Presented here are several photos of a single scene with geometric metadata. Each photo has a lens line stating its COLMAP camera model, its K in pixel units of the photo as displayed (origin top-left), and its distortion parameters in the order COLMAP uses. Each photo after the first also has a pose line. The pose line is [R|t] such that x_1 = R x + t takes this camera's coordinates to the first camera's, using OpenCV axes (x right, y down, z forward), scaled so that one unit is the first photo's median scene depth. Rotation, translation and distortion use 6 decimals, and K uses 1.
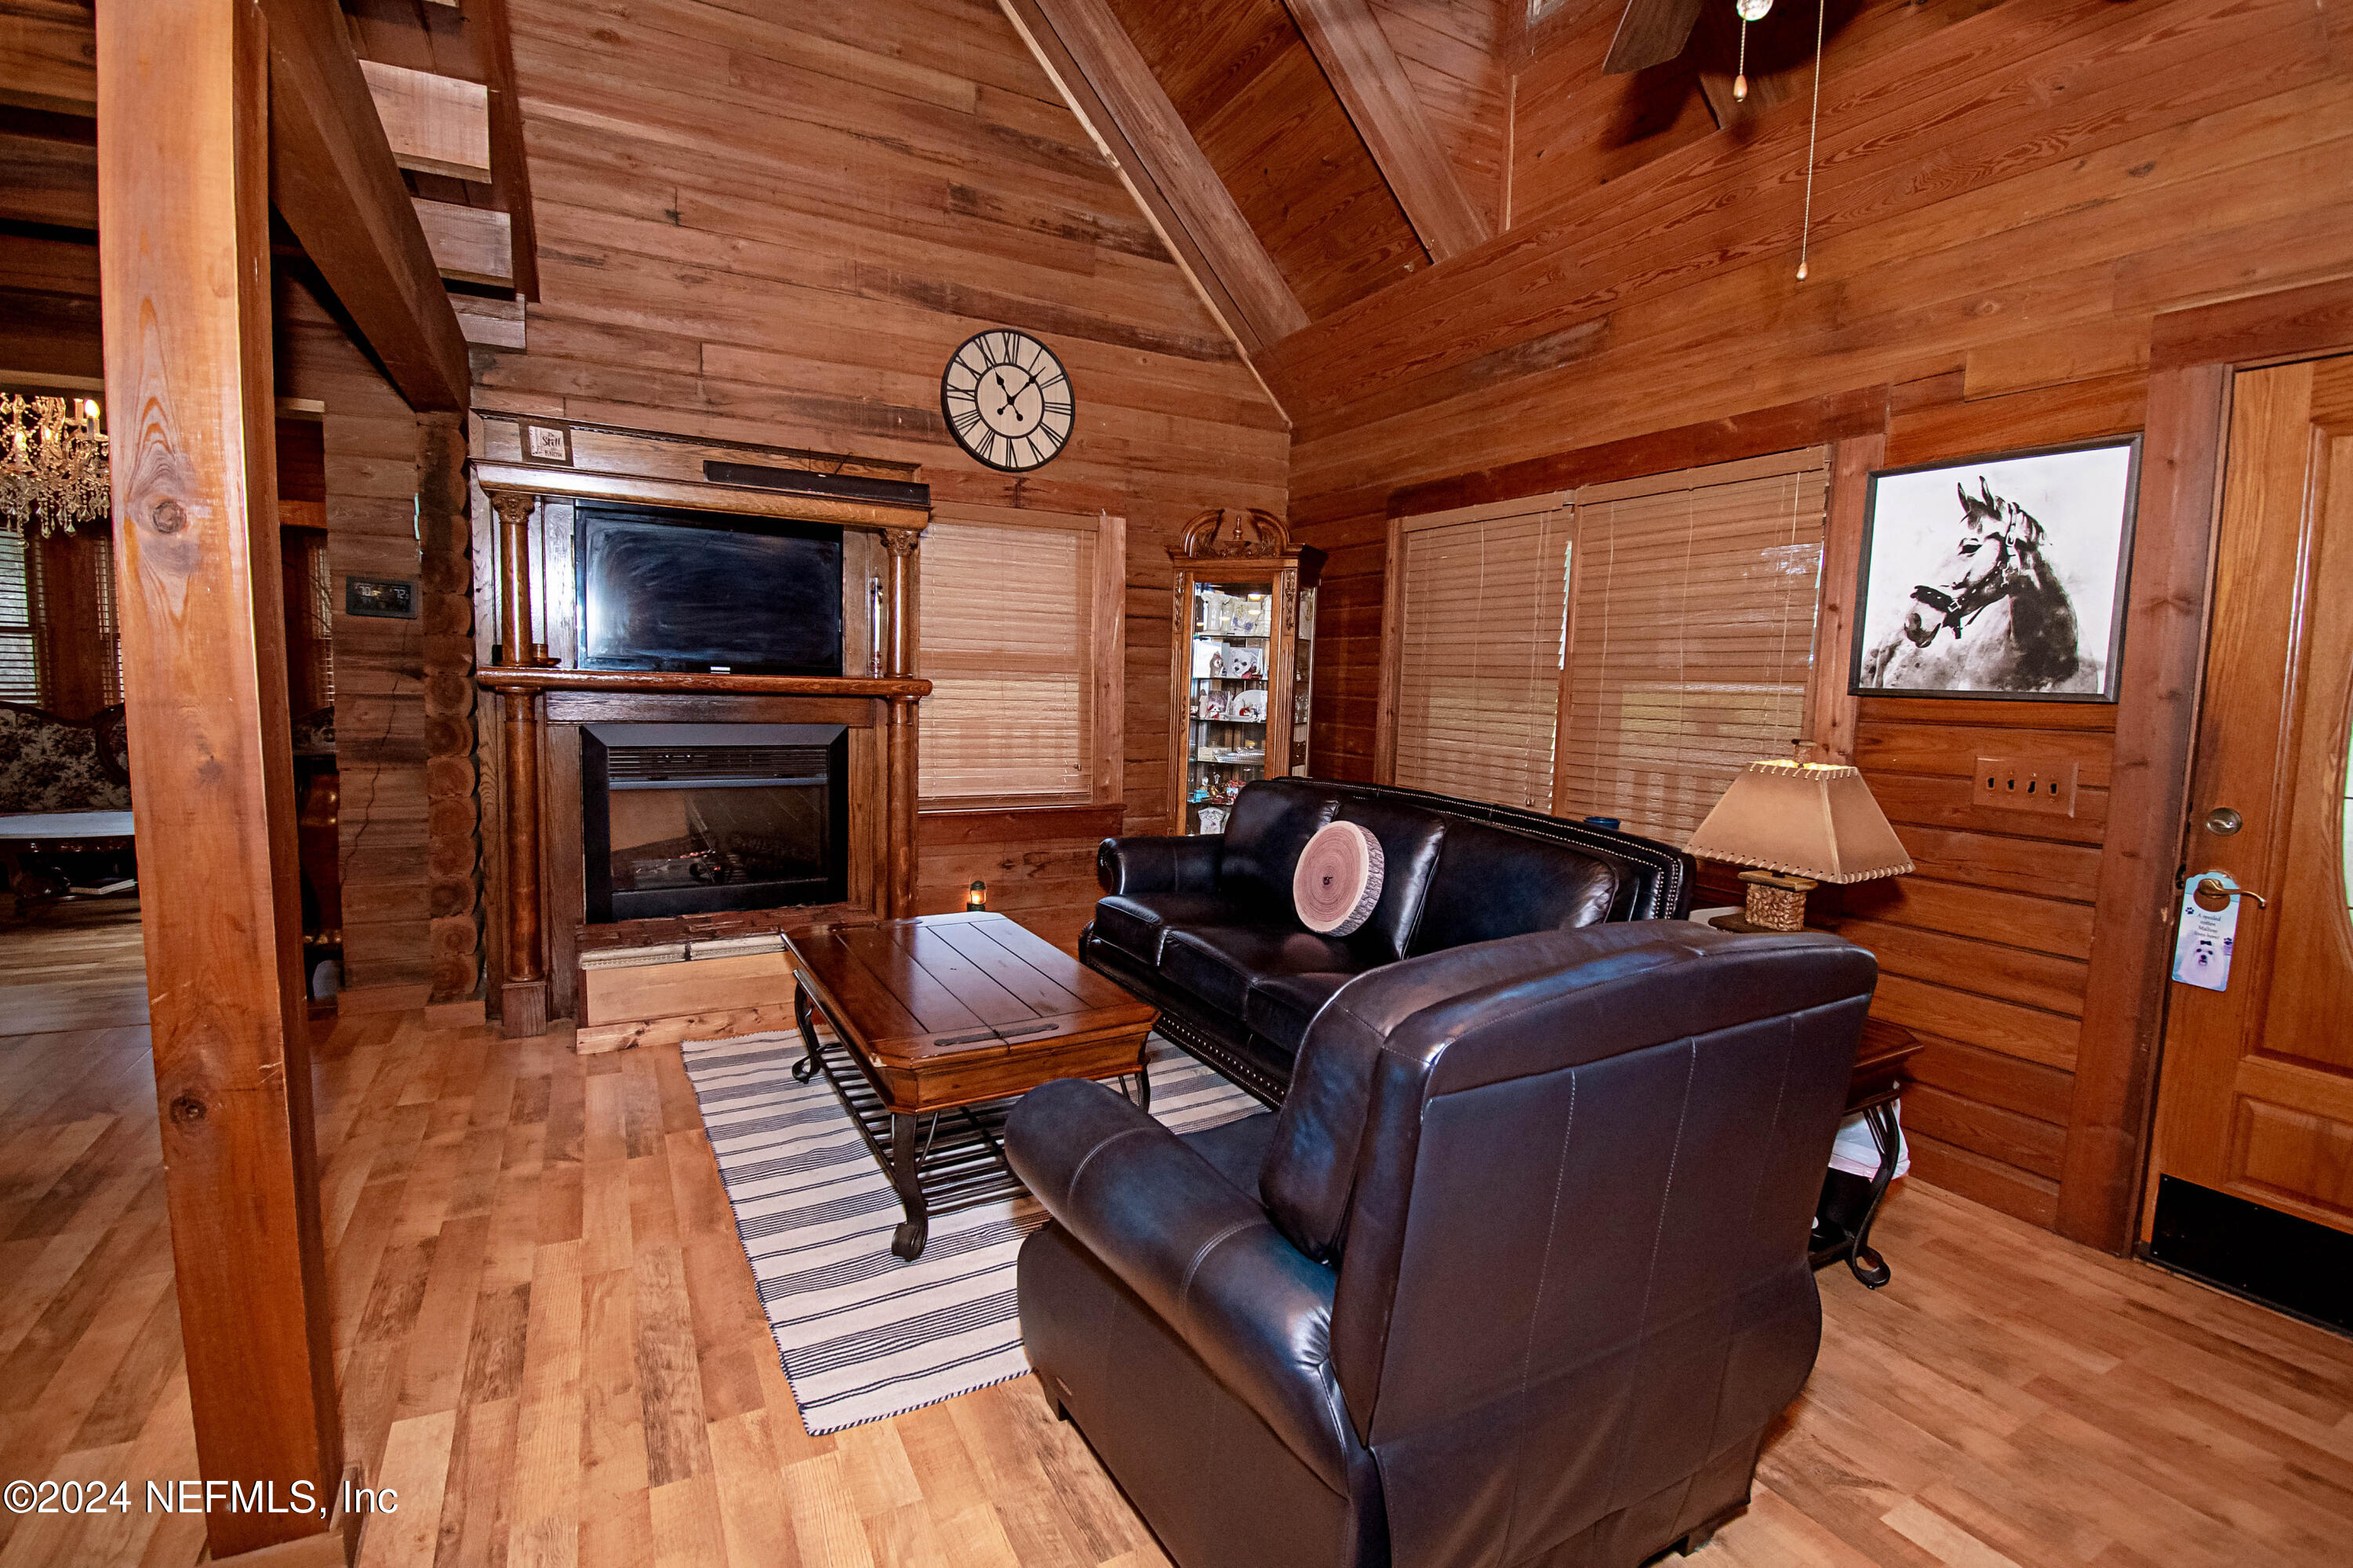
lens RADIAL K [[1078.5, 0, 1190.4], [0, 1078.5, 782.7], [0, 0, 1]] dist [0.021070, -0.026745]
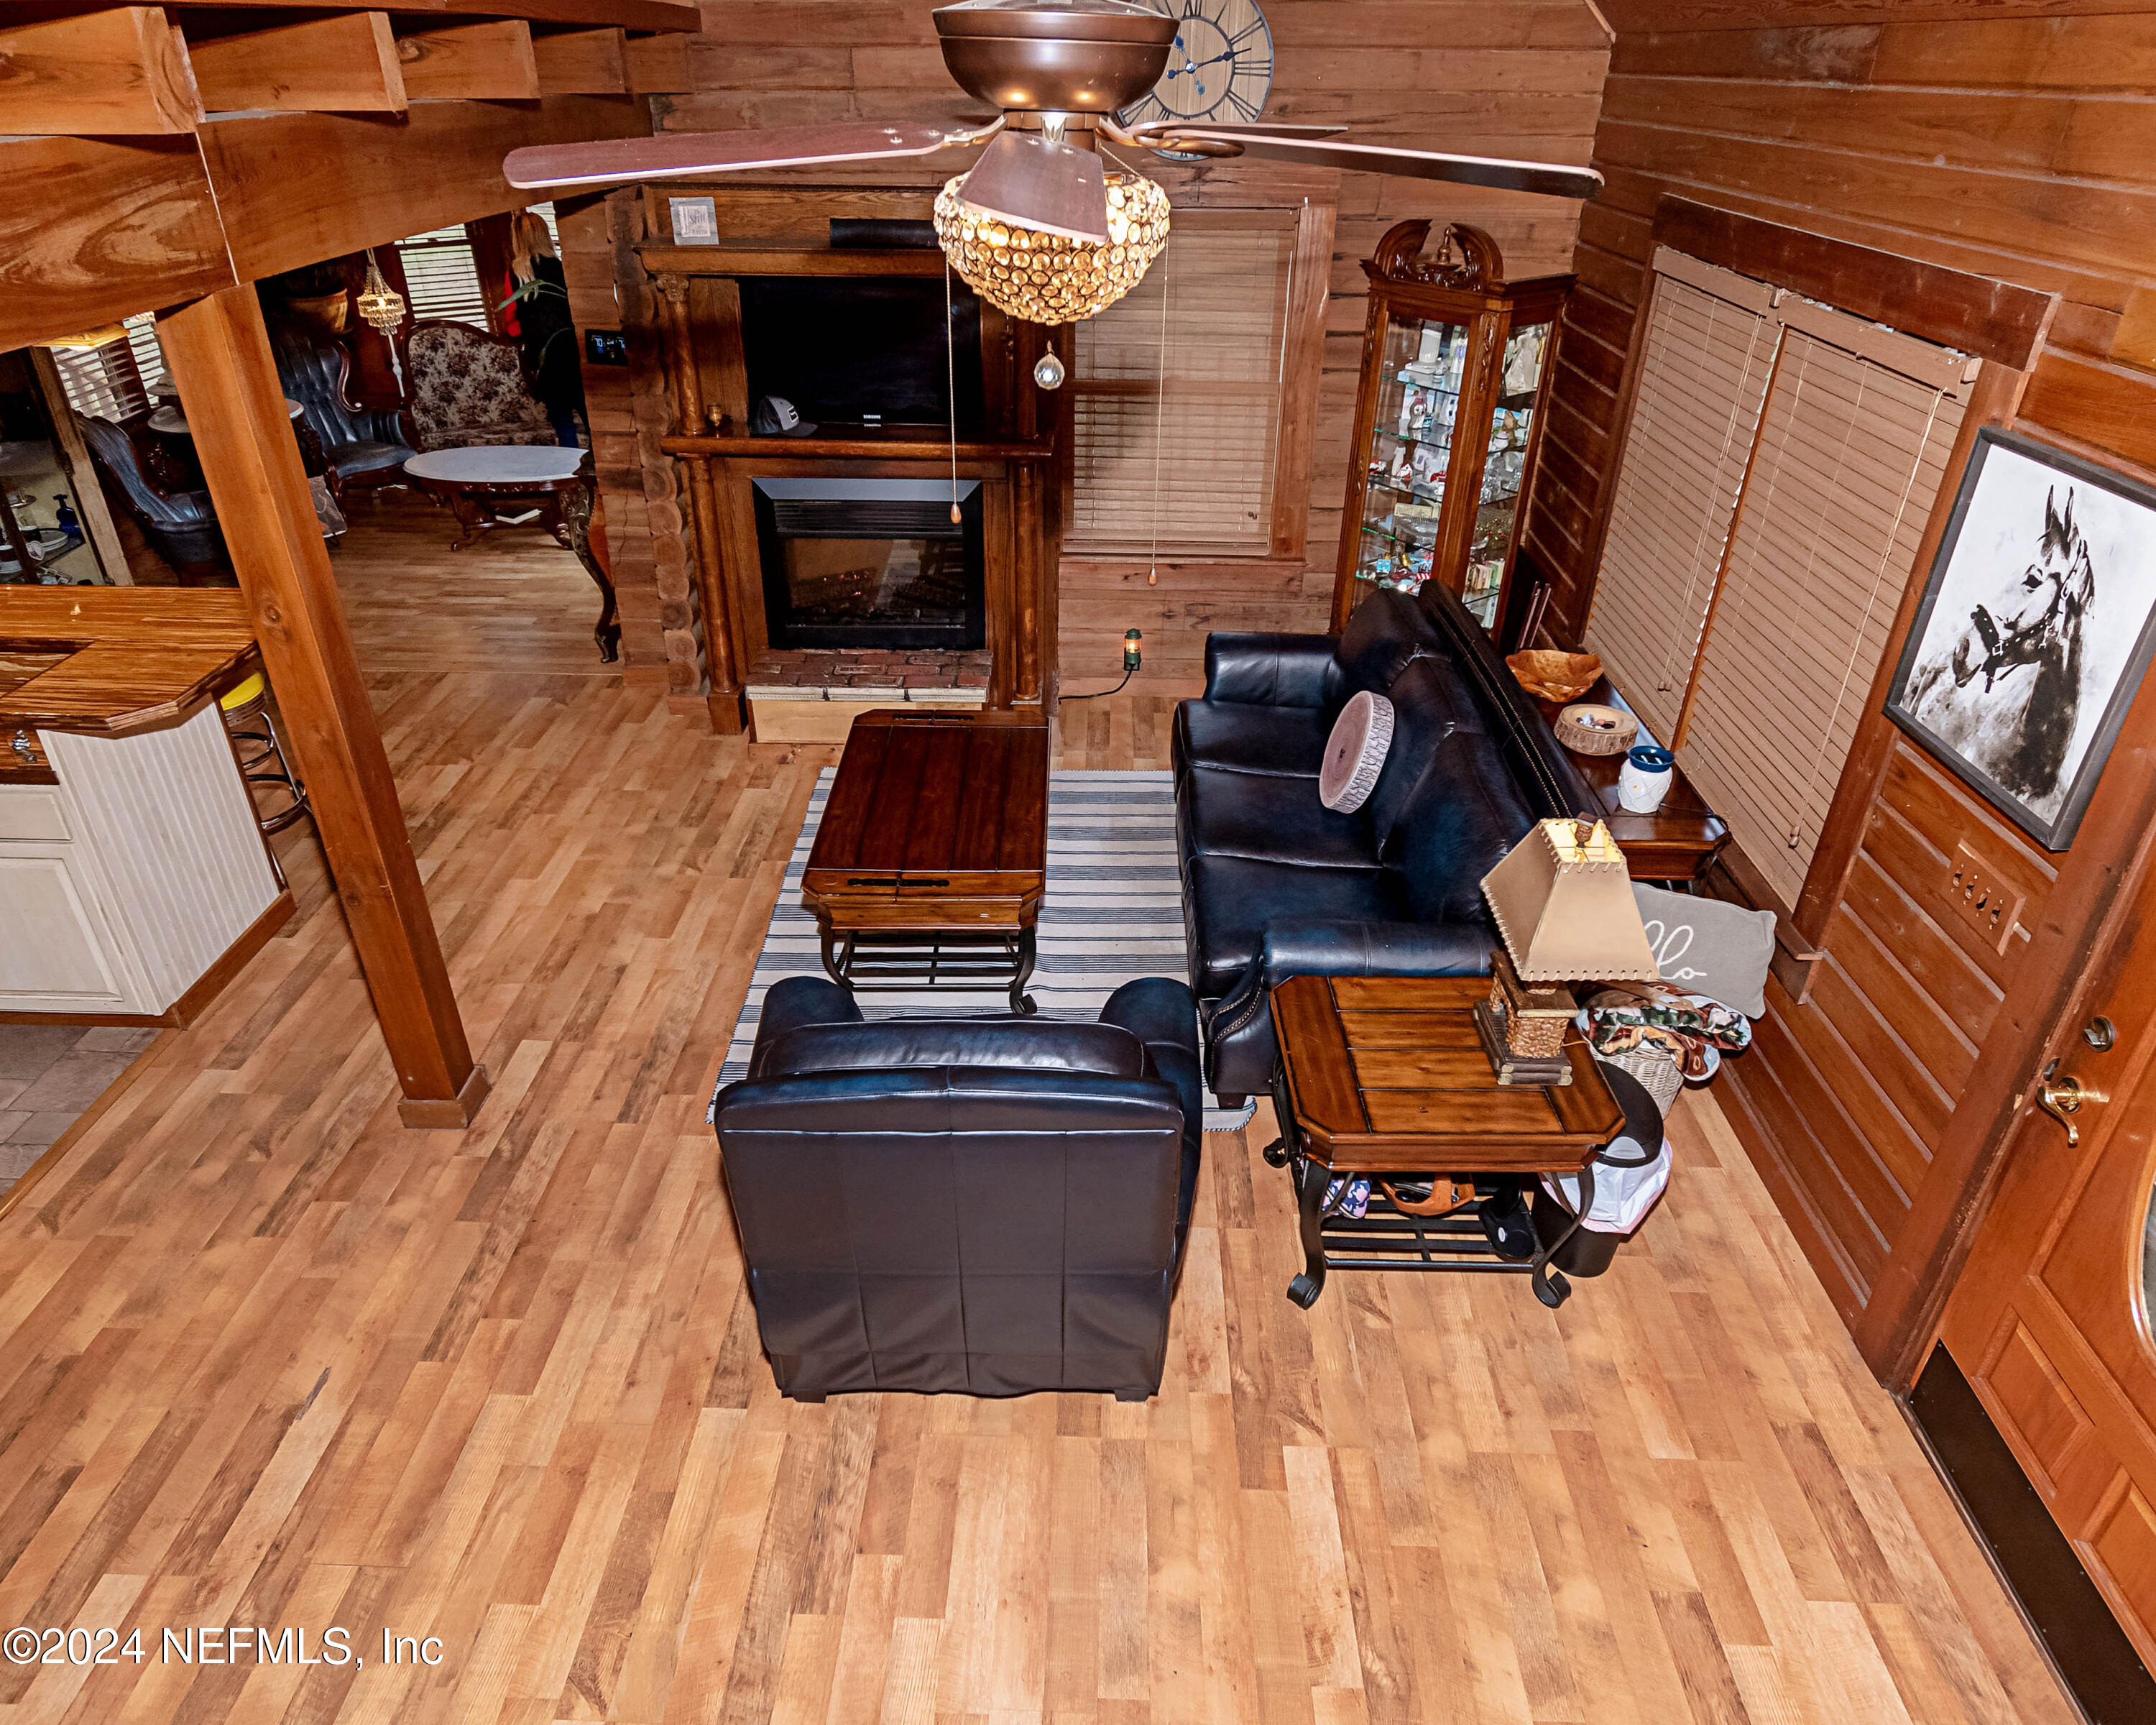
lens RADIAL K [[1367.0, 0, 1061.8], [0, 1367.0, 863.7], [0, 0, 1]] dist [0.003525, -0.000726]
pose [[0.860699, 0.240390, -0.448787, 0.429377], [-0.032994, 0.905990, 0.422012, -0.287697], [0.508043, -0.348418, 0.787716, -0.091984]]
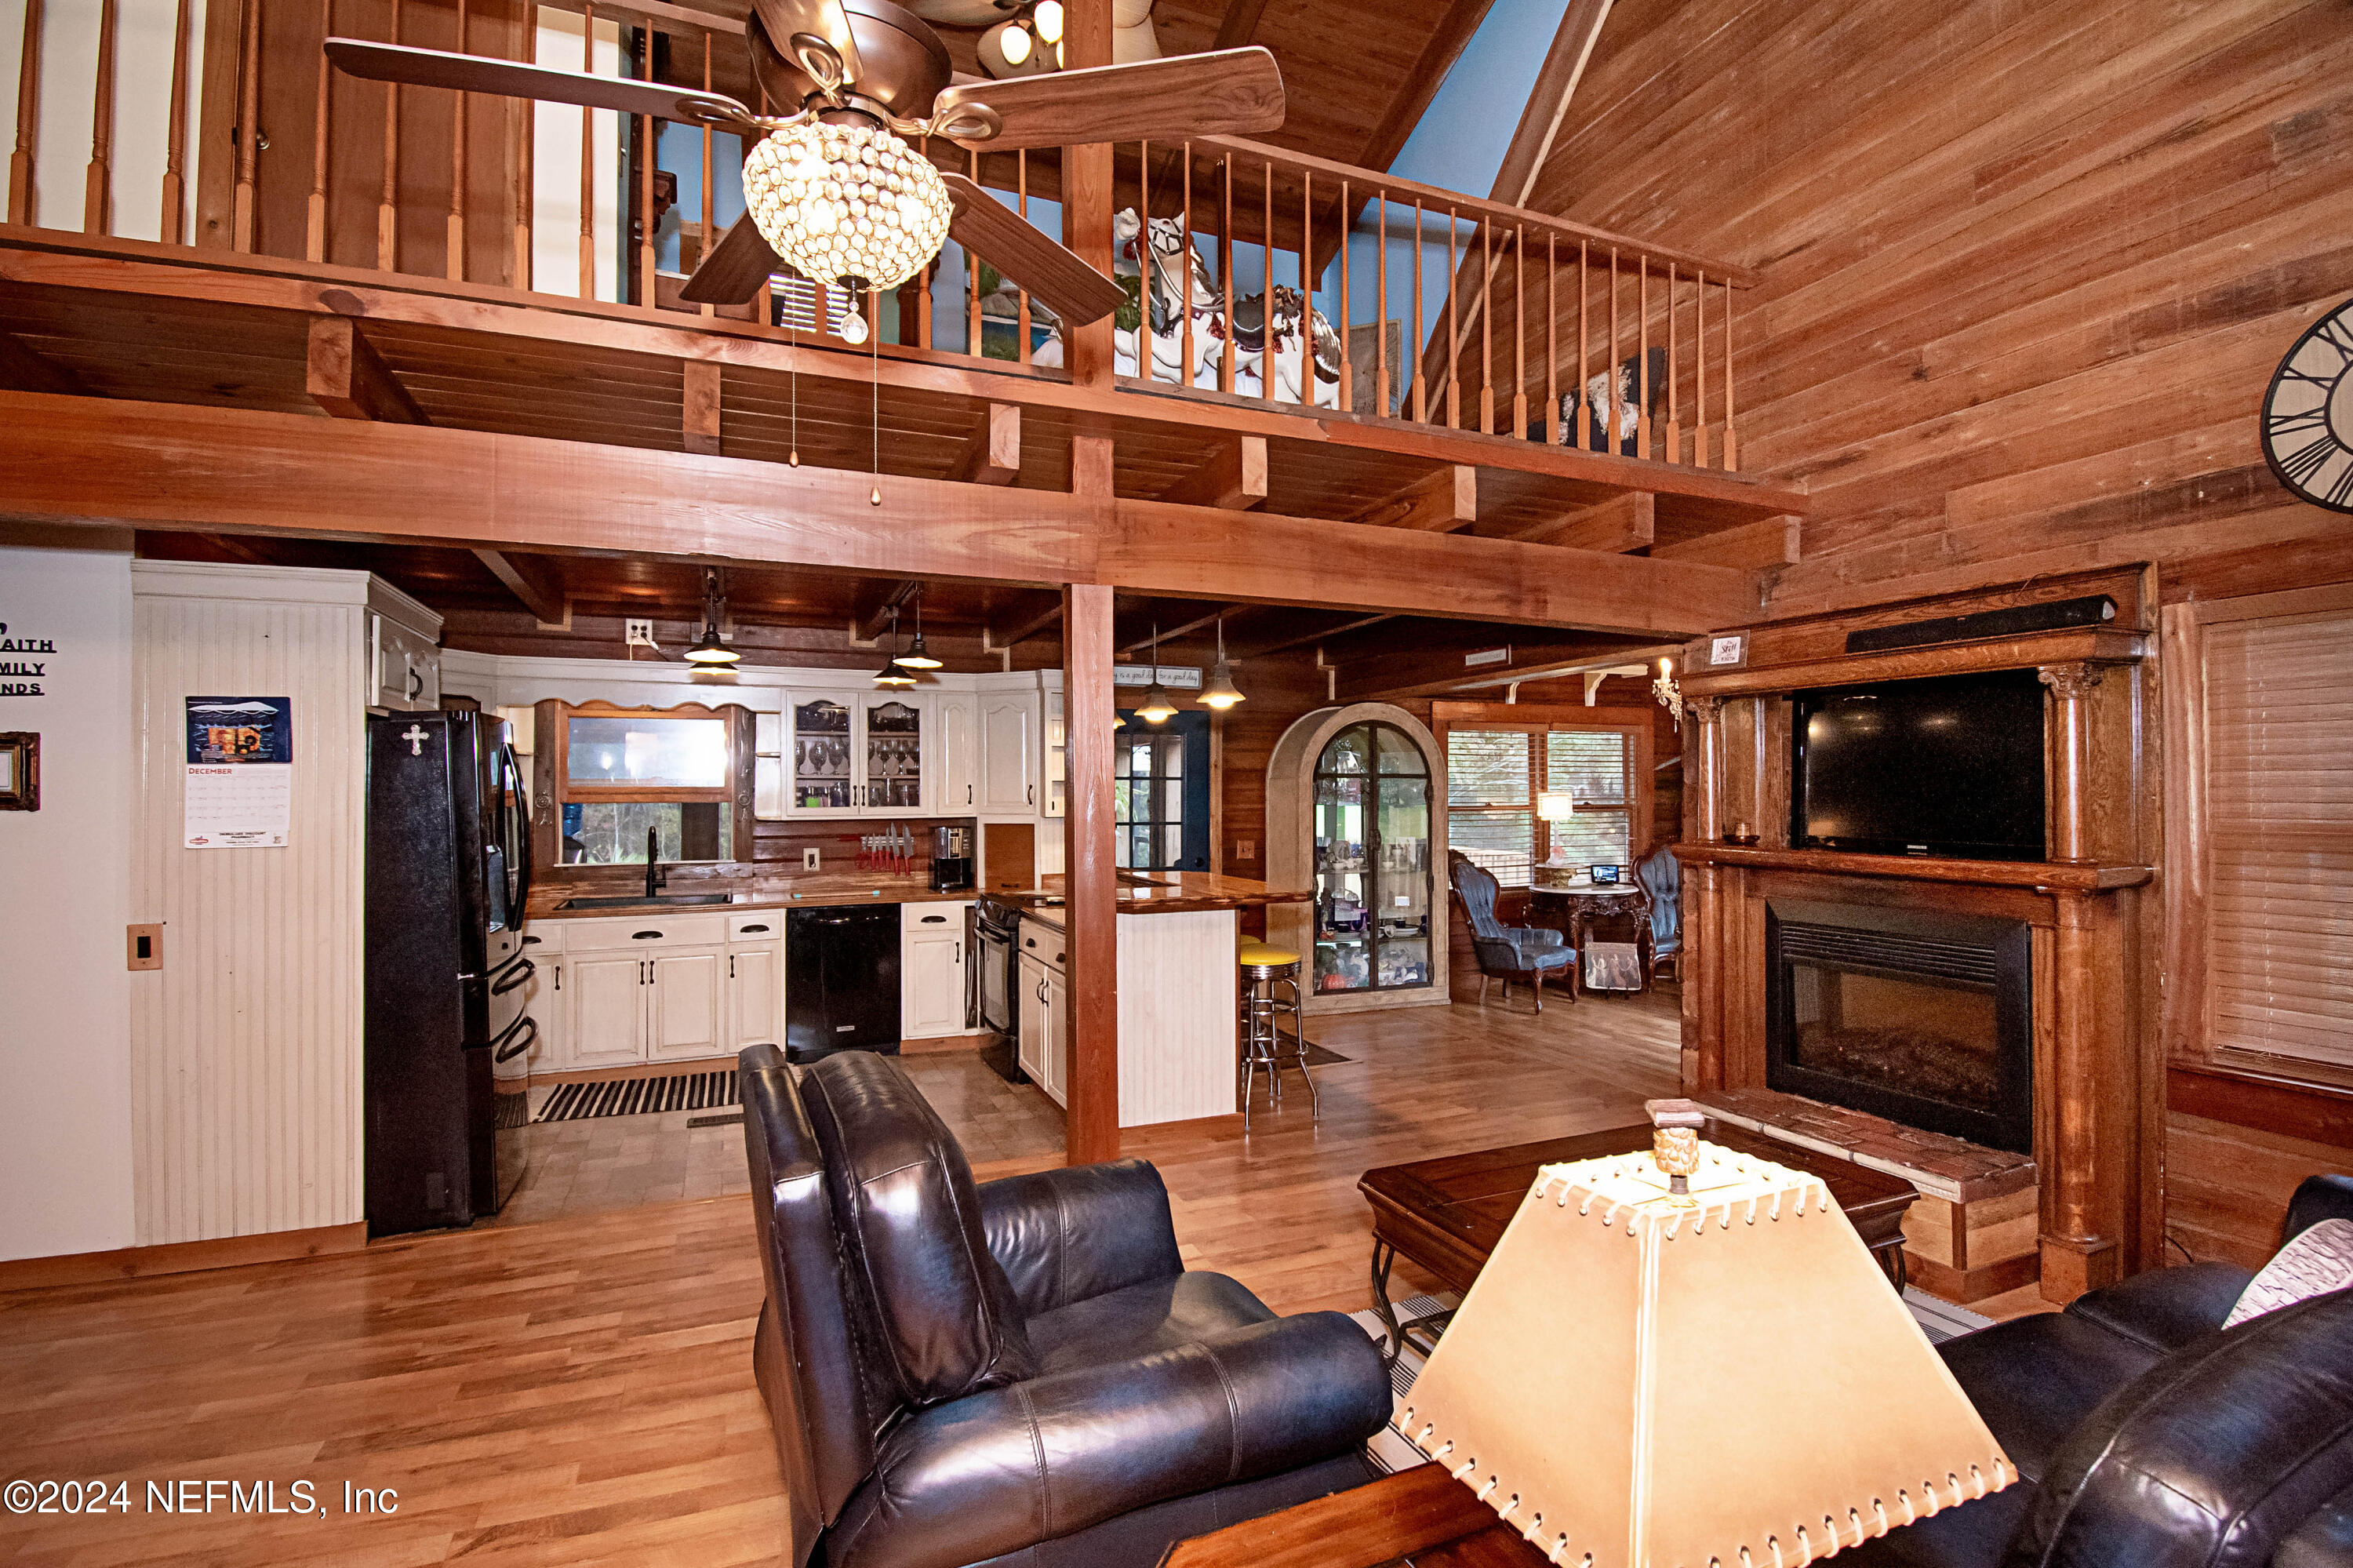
lens RADIAL K [[1111.2, 0, 1176.5], [0, 1111.2, 784.0], [0, 0, 1]] dist [-0.000382, -0.017110]
pose [[-0.122551, -0.039875, -0.991661, 0.575138], [-0.104744, 0.994132, -0.027030, -0.071330], [0.986919, 0.100558, -0.126008, 0.525772]]
